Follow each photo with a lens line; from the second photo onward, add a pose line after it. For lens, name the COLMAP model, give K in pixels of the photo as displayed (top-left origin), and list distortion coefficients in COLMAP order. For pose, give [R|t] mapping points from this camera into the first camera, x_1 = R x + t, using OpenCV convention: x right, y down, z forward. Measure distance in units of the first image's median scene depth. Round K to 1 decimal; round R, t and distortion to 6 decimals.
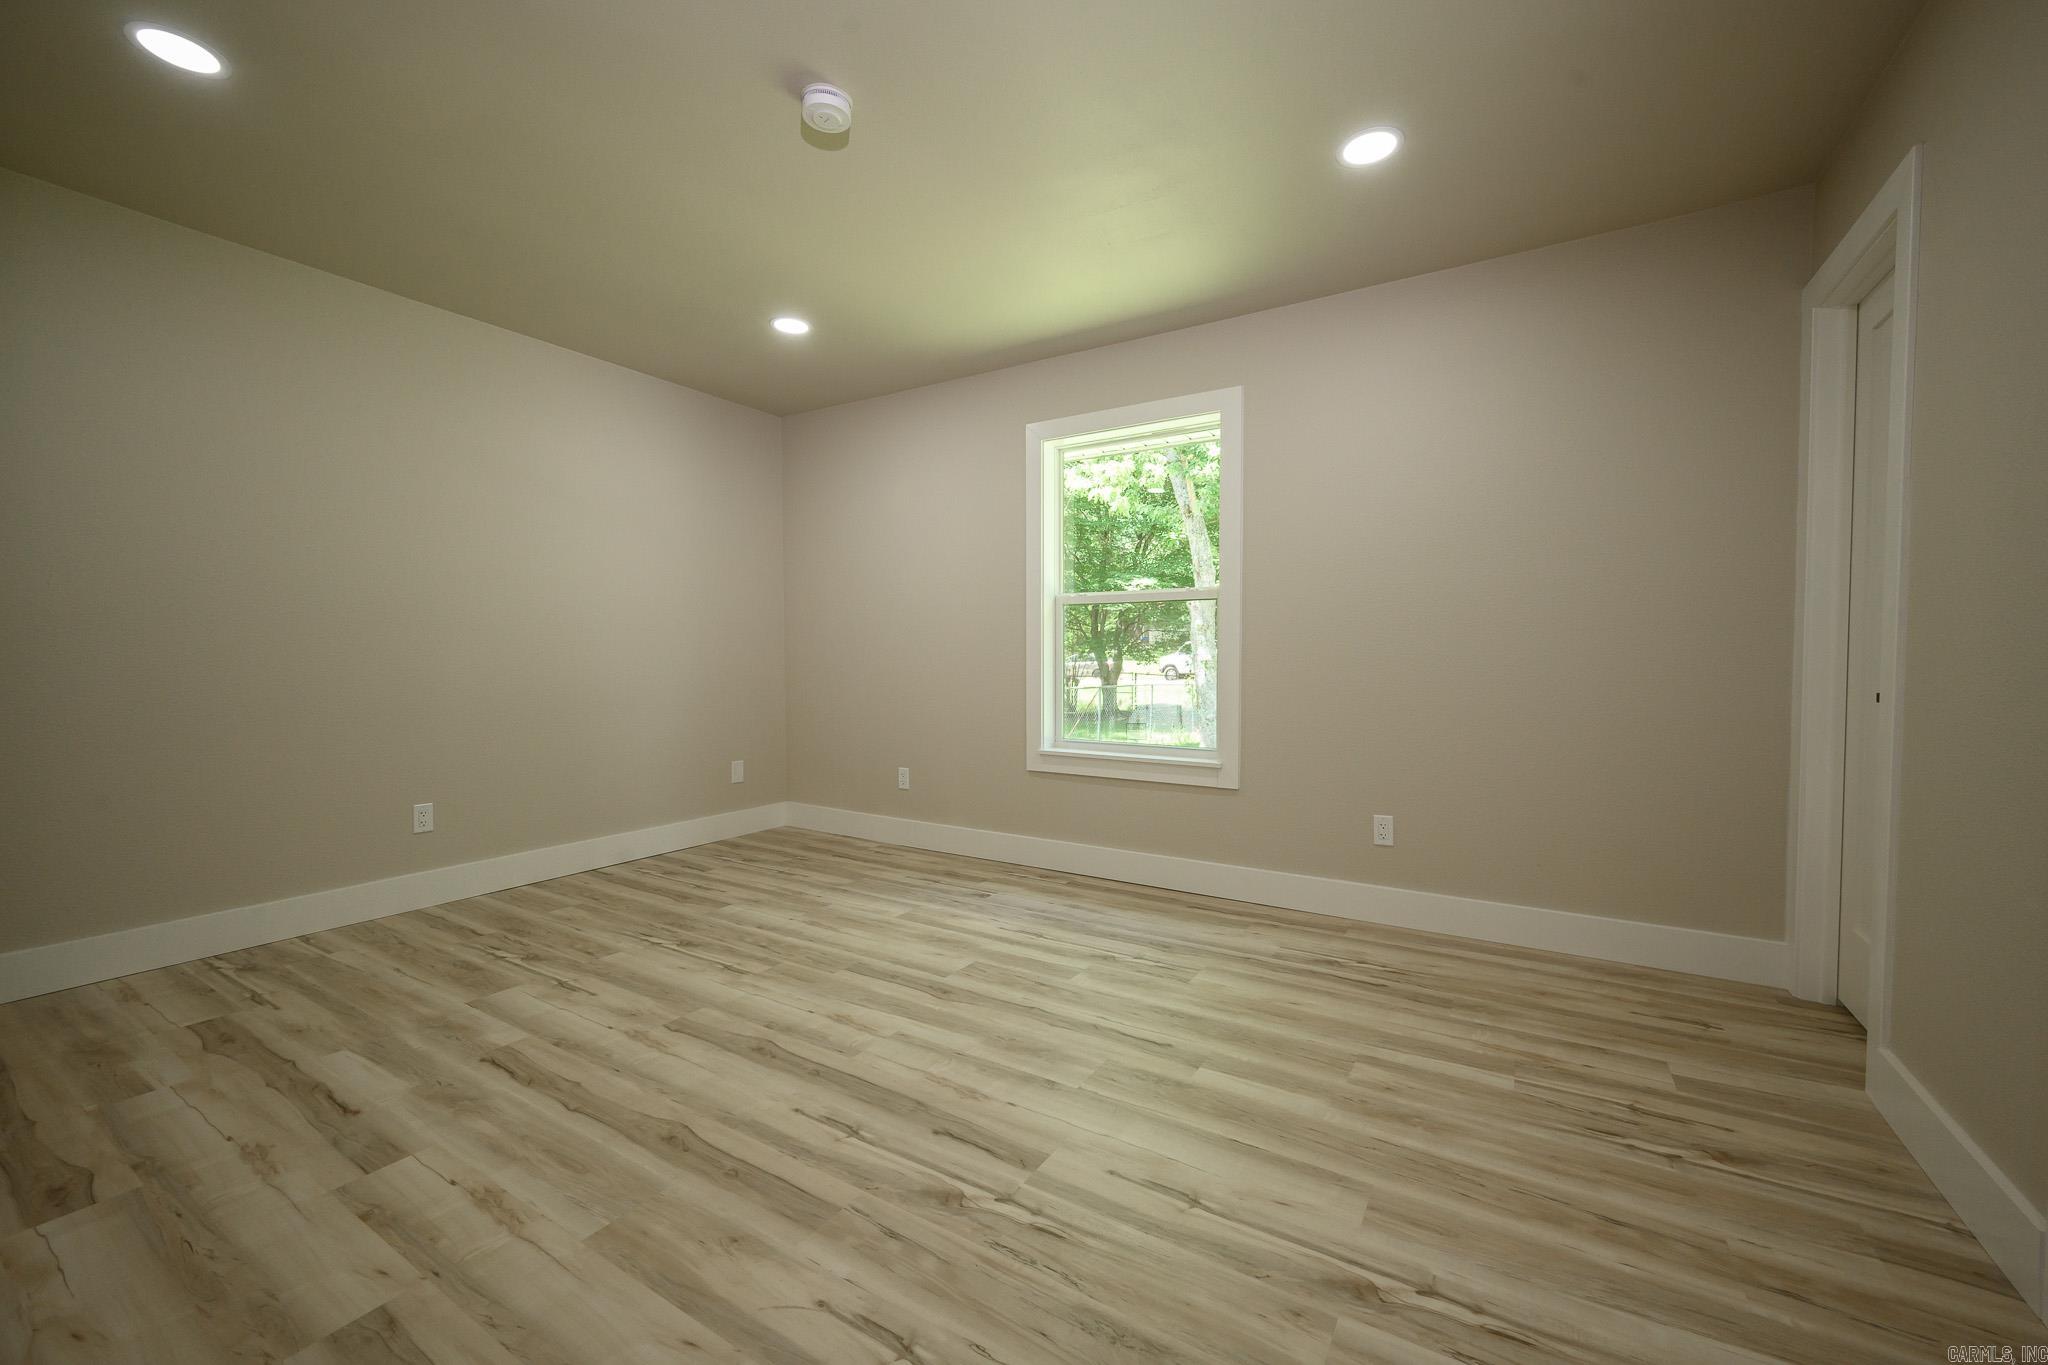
lens RADIAL K [[816.3, 0, 1023.5], [0, 816.3, 710.3], [0, 0, 1]] dist [-0.002306, -0.000490]
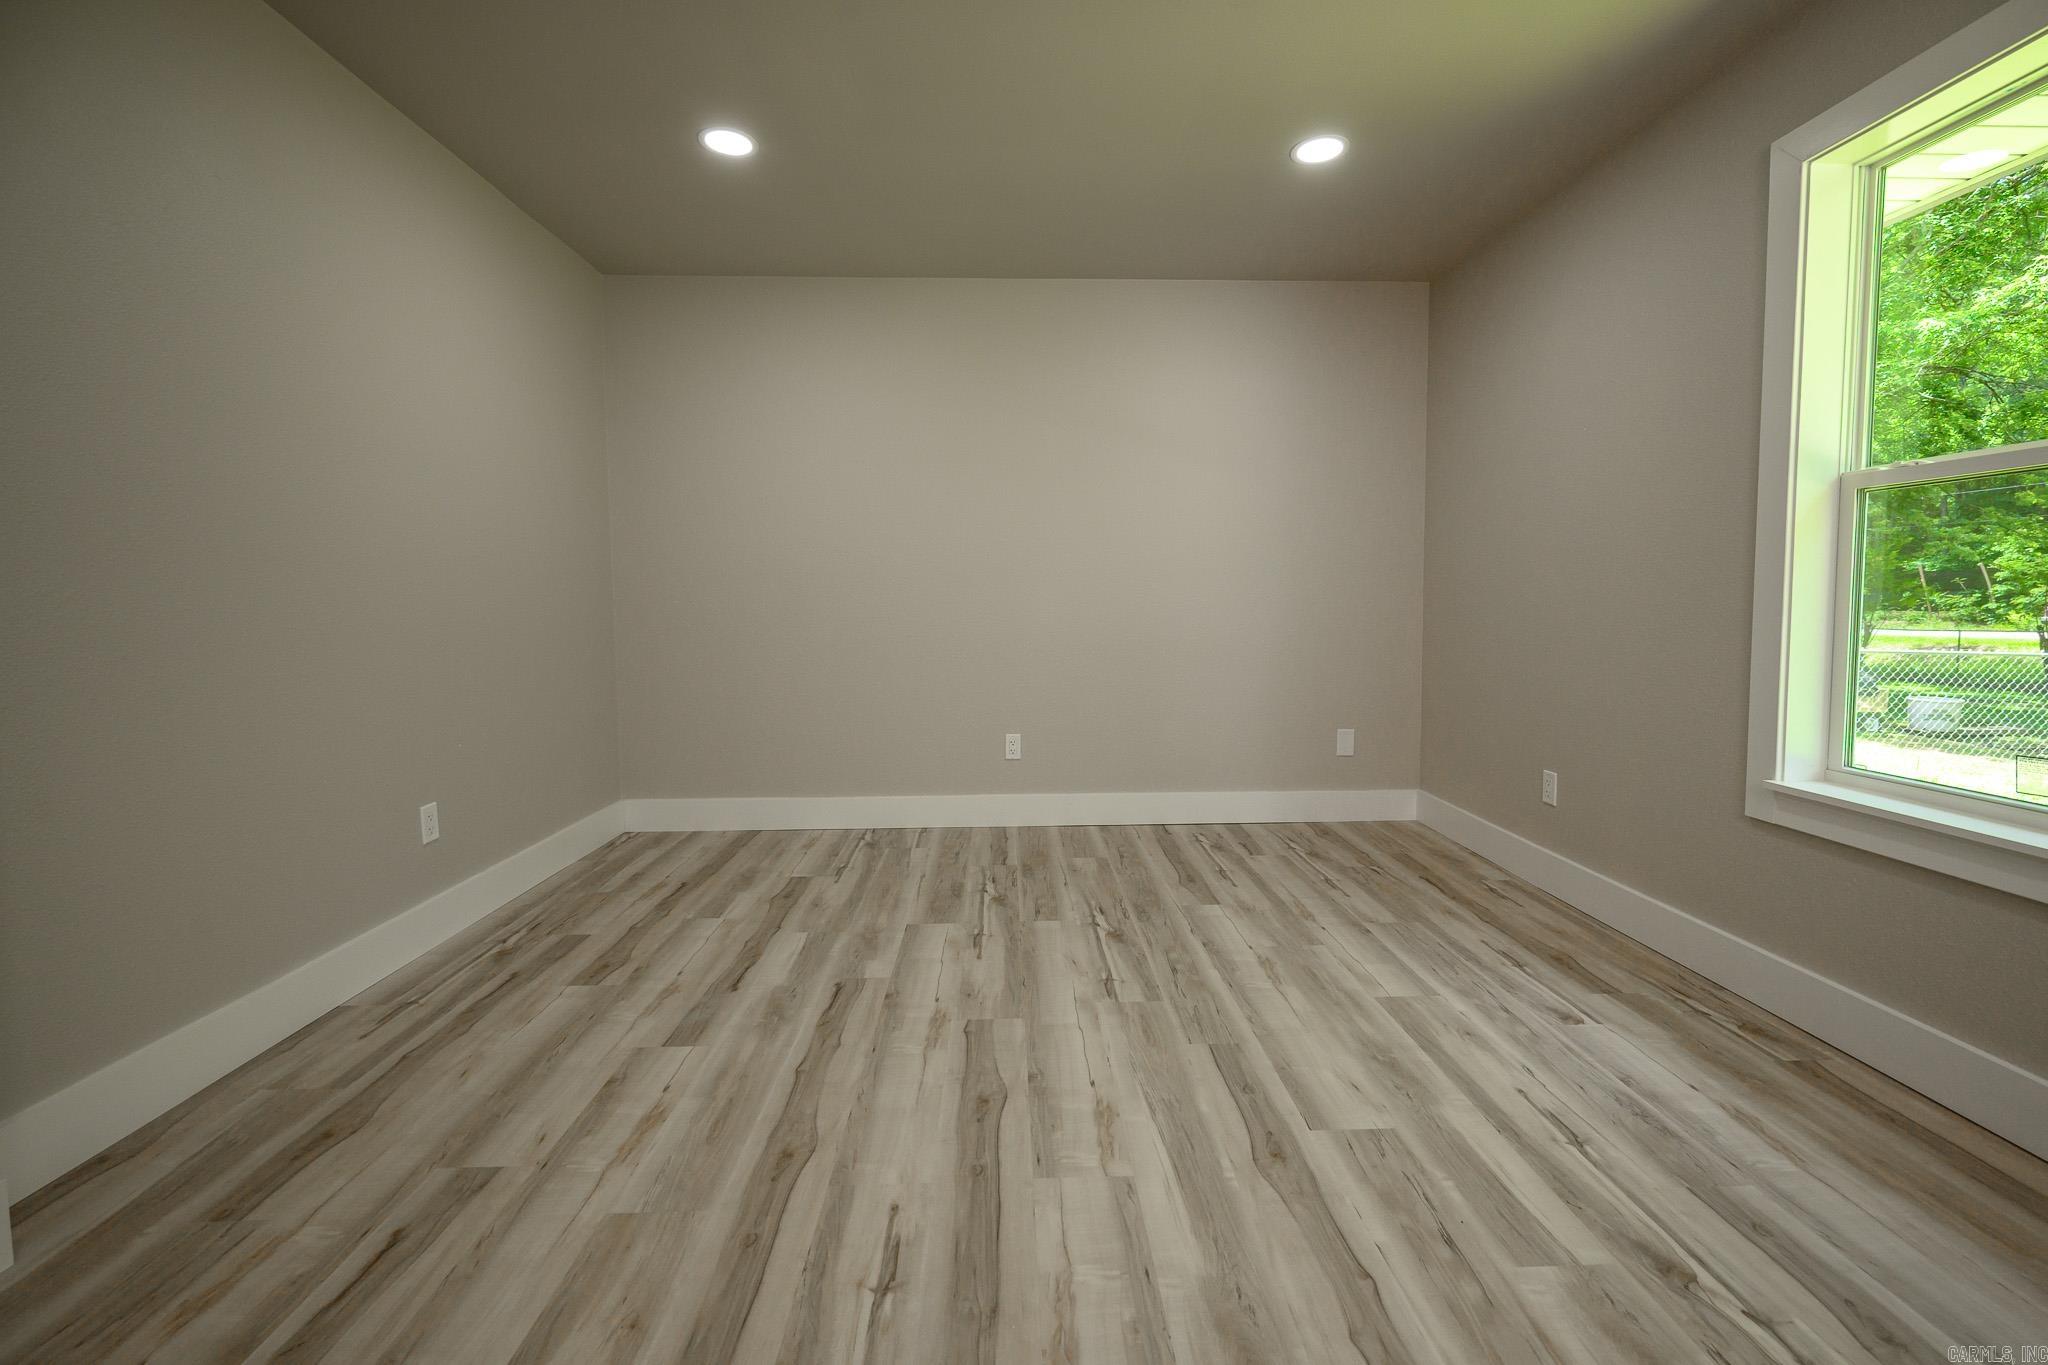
lens RADIAL K [[850.6, 0, 1025.0], [0, 850.6, 653.6], [0, 0, 1]] dist [0.000253, -0.000227]
pose [[0.553052, 0.048670, -0.831724, 0.264196], [-0.048320, 0.998486, 0.026298, -0.028586], [0.831744, 0.025645, 0.554566, 0.416710]]
